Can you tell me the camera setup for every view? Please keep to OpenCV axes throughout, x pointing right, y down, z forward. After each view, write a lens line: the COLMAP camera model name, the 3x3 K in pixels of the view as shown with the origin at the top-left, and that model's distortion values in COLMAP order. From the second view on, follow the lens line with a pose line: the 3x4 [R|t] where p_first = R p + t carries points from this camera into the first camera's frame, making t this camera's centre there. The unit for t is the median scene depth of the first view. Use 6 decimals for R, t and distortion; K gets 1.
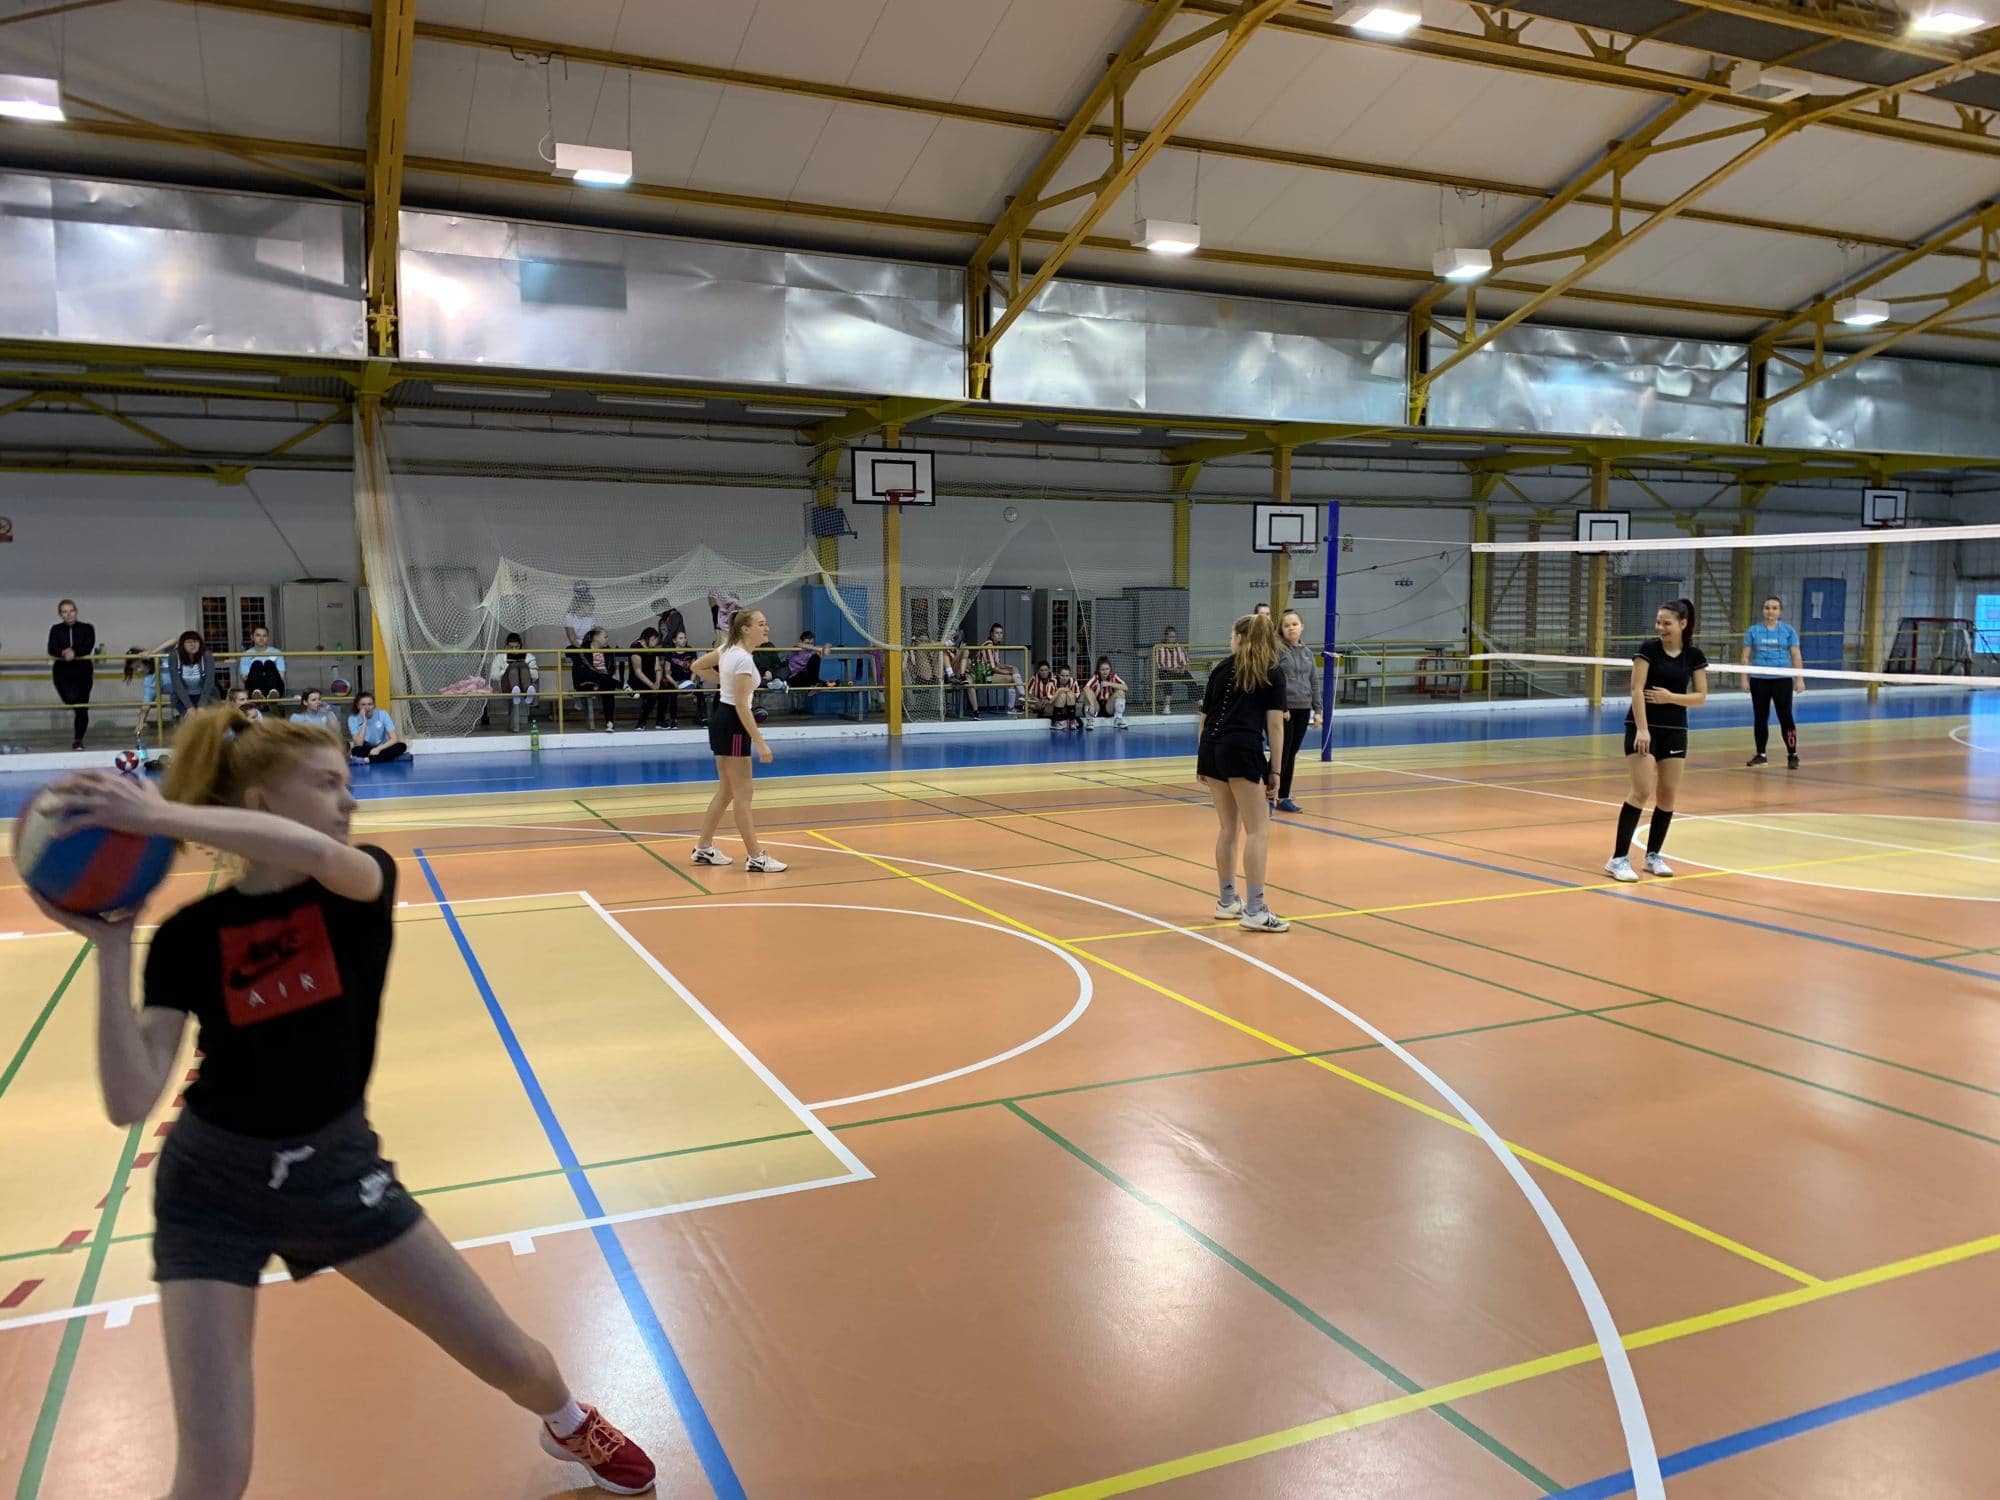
lens RADIAL K [[1503.9, 0, 999.3], [0, 1503.9, 783.4], [0, 0, 1]] dist [0.040020, -0.053943]
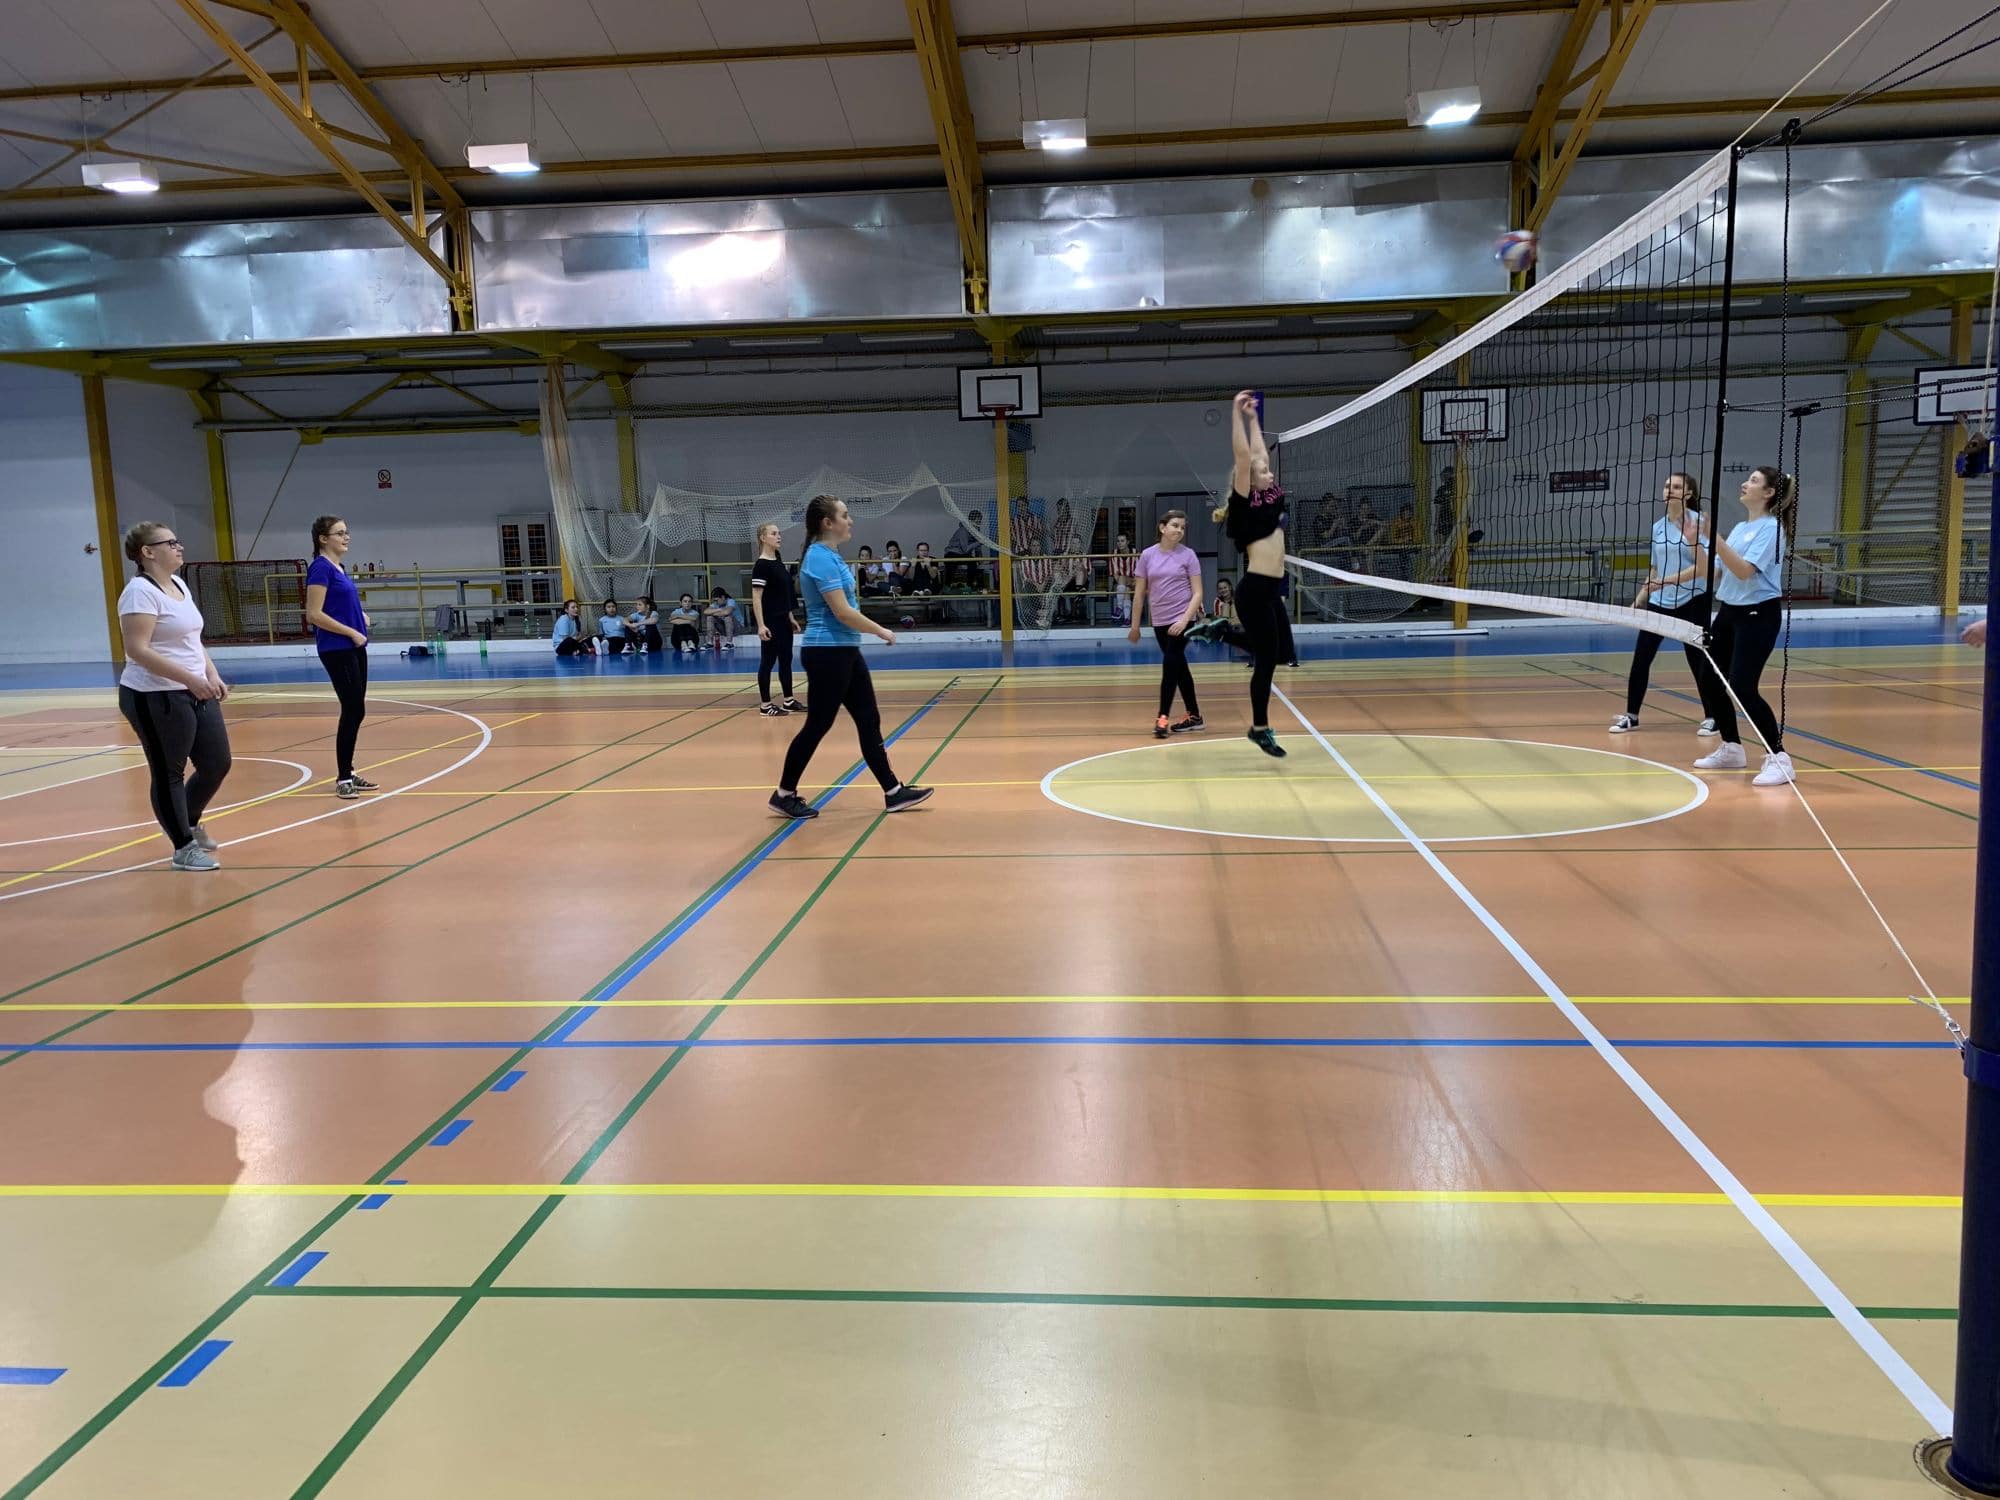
lens RADIAL K [[1519.4, 0, 1002.4], [0, 1519.4, 757.4], [0, 0, 1]] dist [0.041431, -0.057722]
pose [[0.872157, 0.047074, -0.486956, 0.444076], [-0.028169, 0.998541, 0.046078, -0.000161], [0.488415, -0.026470, 0.872210, 0.076804]]
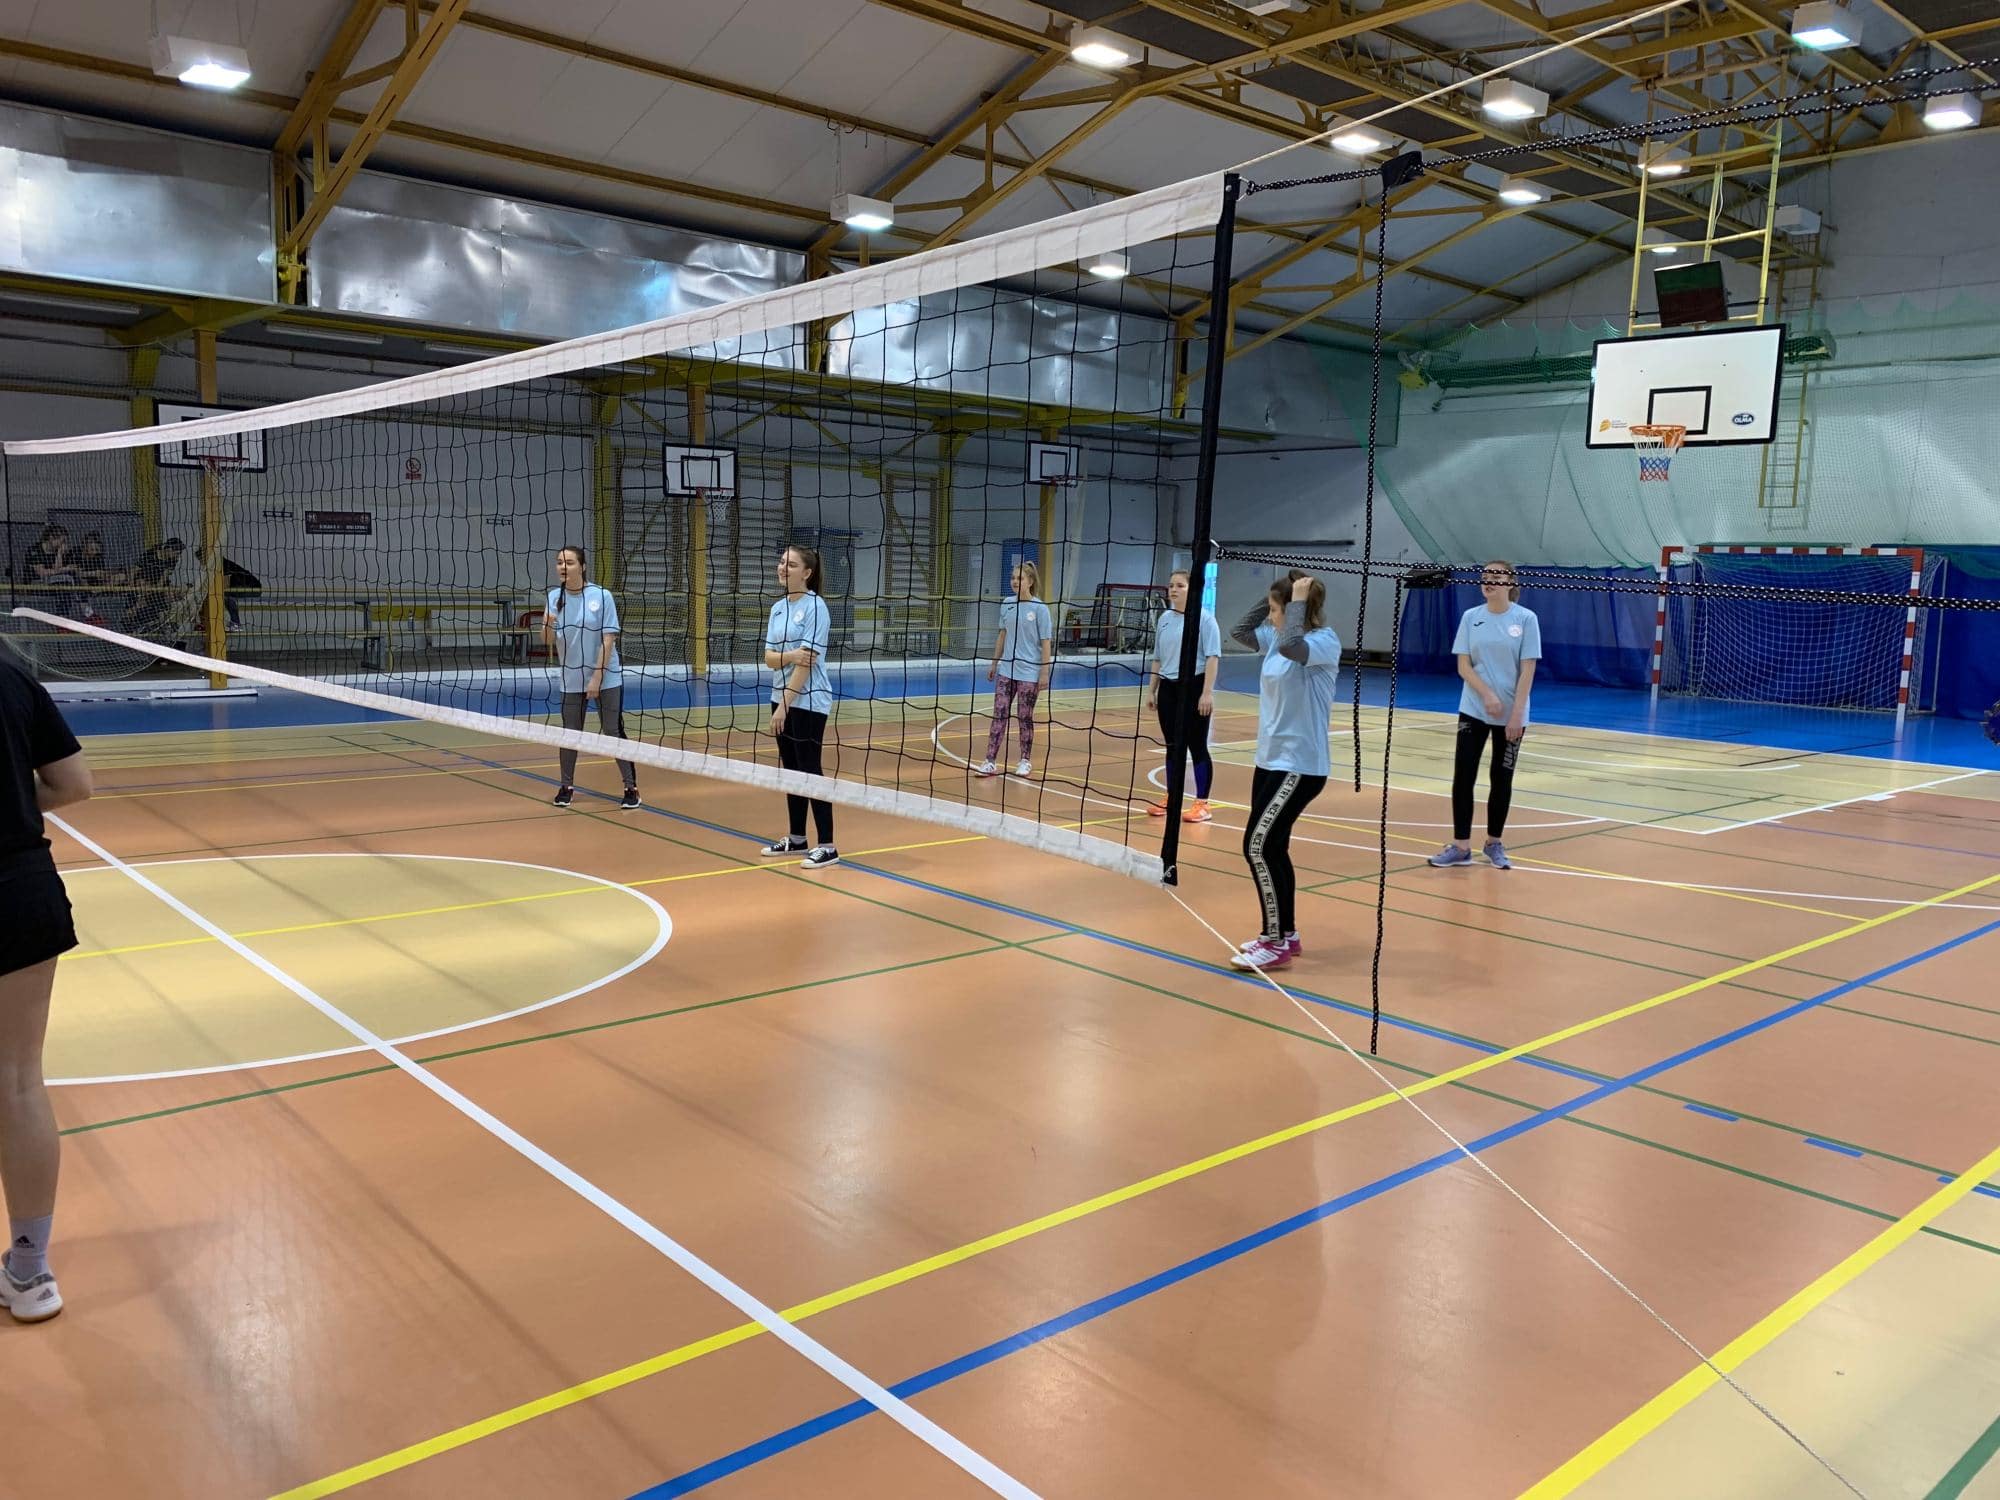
lens RADIAL K [[1523.3, 0, 1000.0], [0, 1523.3, 750.0], [0, 0, 1]] dist [0.005423, -0.005271]
pose [[0.955578, -0.002492, 0.294728, 0.378887], [0.000561, 0.999978, 0.006637, -0.018091], [-0.294738, -0.006177, 0.955558, 0.161995]]
